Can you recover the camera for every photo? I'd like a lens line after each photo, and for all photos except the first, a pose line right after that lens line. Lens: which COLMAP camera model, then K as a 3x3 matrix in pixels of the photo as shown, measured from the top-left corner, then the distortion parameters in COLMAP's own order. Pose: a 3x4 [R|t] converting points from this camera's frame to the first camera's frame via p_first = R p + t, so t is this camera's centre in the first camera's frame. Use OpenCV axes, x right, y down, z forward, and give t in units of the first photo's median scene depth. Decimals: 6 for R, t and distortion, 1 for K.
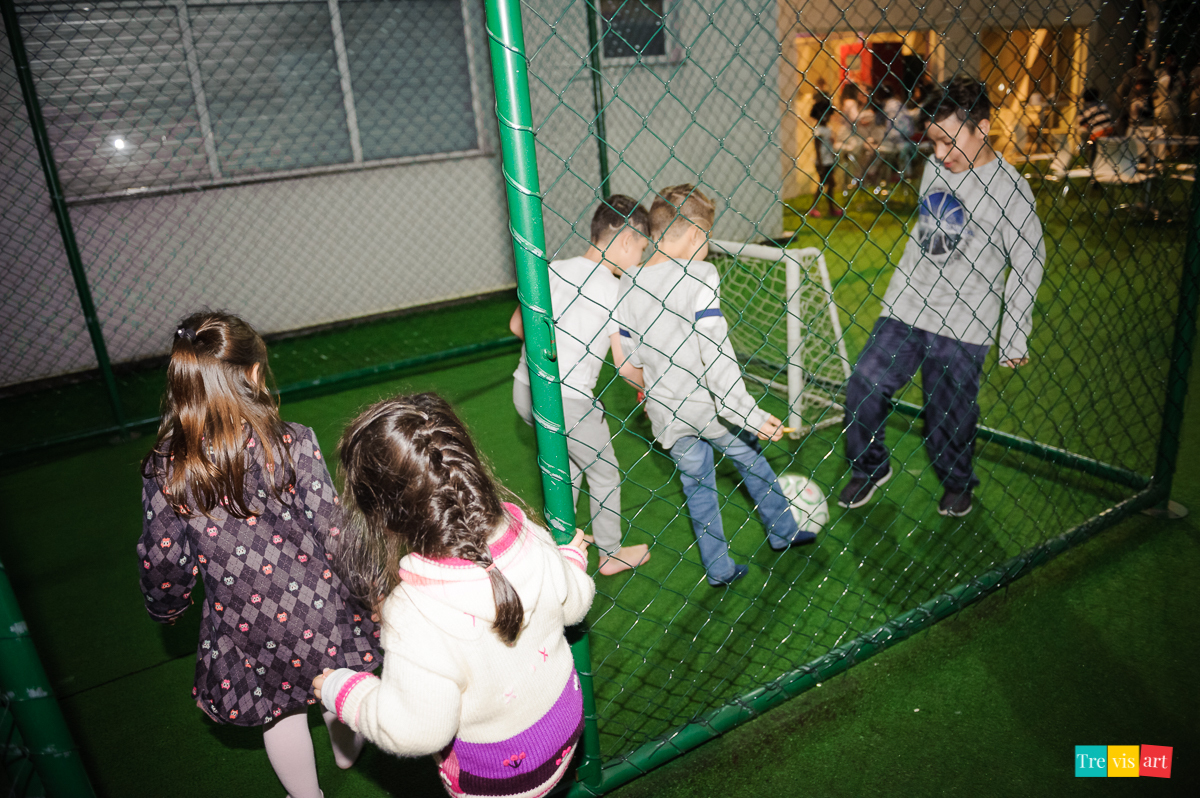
lens RADIAL K [[835.0, 0, 600.0], [0, 835.0, 399.0], [0, 0, 1]] dist [-0.059583, -0.006492]
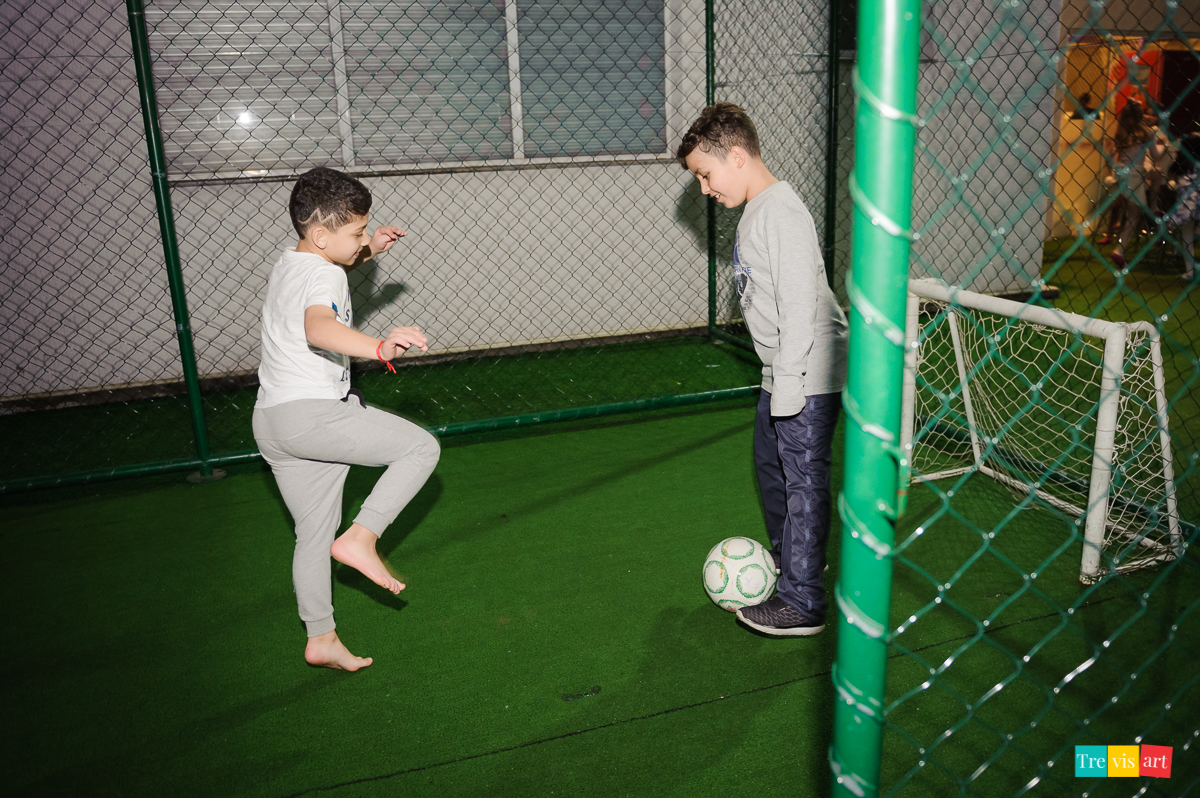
lens RADIAL K [[943.1, 0, 600.0], [0, 943.1, 399.0], [0, 0, 1]] dist [-0.058082, 0.000822]
pose [[0.984635, 0.098006, -0.144526, -0.074348], [-0.103892, 0.994016, -0.033735, -0.038047], [0.140355, 0.048232, 0.988926, 0.143744]]
